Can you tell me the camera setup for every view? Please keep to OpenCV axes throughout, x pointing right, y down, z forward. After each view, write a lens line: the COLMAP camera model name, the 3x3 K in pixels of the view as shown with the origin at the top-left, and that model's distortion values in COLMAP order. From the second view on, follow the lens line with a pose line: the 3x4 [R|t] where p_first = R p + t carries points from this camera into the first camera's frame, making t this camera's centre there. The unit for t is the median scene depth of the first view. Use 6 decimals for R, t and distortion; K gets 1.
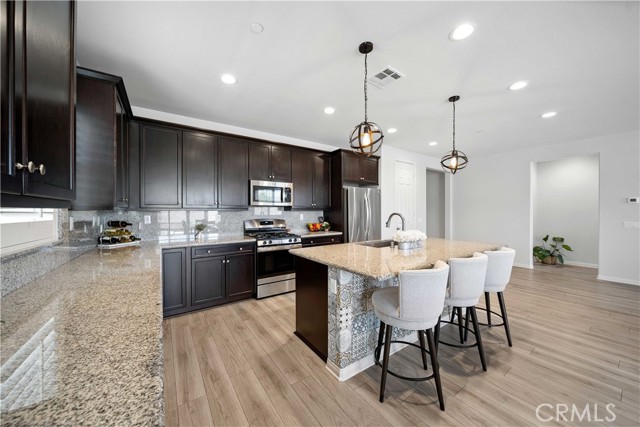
lens RADIAL K [[232.4, 0, 319.2], [0, 232.4, 210.9], [0, 0, 1]] dist [0.002604, 0.000127]
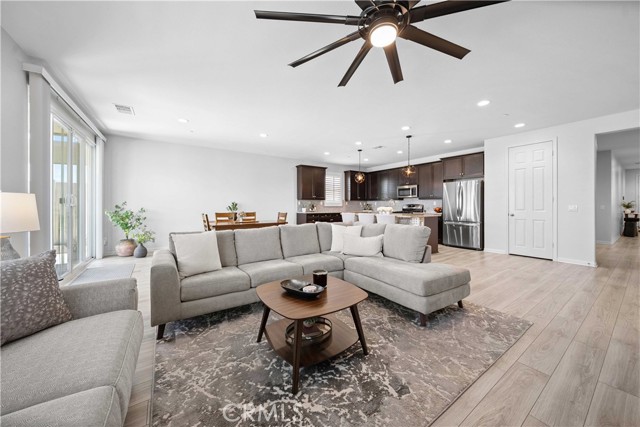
lens RADIAL K [[227.7, 0, 308.7], [0, 227.7, 204.9], [0, 0, 1]] dist [-0.000427, -0.000089]
pose [[-0.037439, -0.003774, -0.999292, 2.438781], [0.001290, 0.999992, -0.003825, 0.067453], [0.999298, -0.001432, -0.037434, 0.264992]]
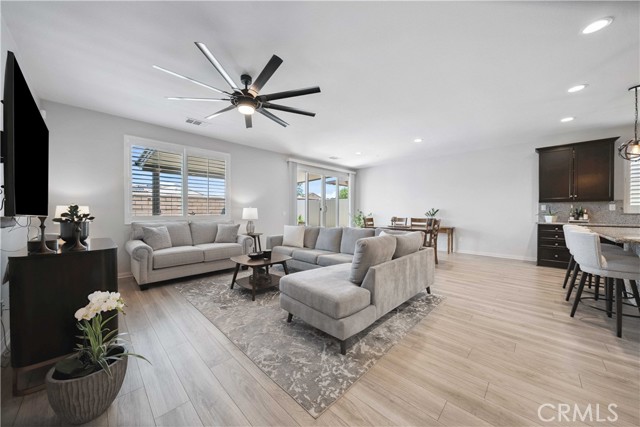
lens RADIAL K [[219.3, 0, 320.0], [0, 219.3, 213.5], [0, 0, 1]] dist [-0.000063, -0.000203]
pose [[-0.984001, 0.000712, -0.178160, 1.705157], [-0.000738, 0.999967, 0.008072, 0.066643], [0.178160, 0.008074, -0.983968, 1.410897]]
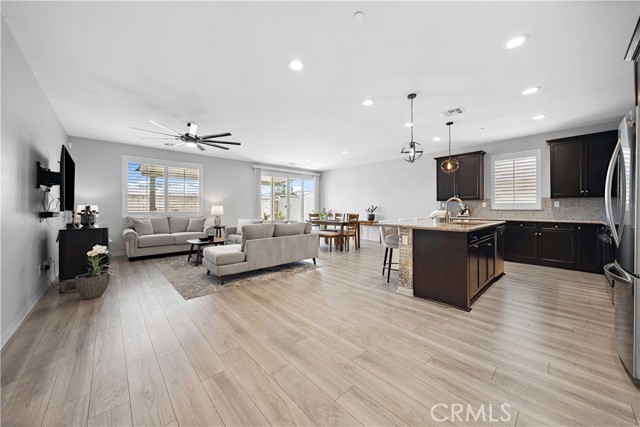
lens RADIAL K [[225.0, 0, 315.5], [0, 225.0, 207.1], [0, 0, 1]] dist [-0.001785, -0.000086]
pose [[-0.992372, 0.000504, -0.123280, 1.195537], [0.001330, 0.999977, -0.006620, 0.066020], [0.123274, -0.006733, -0.992350, 2.047871]]
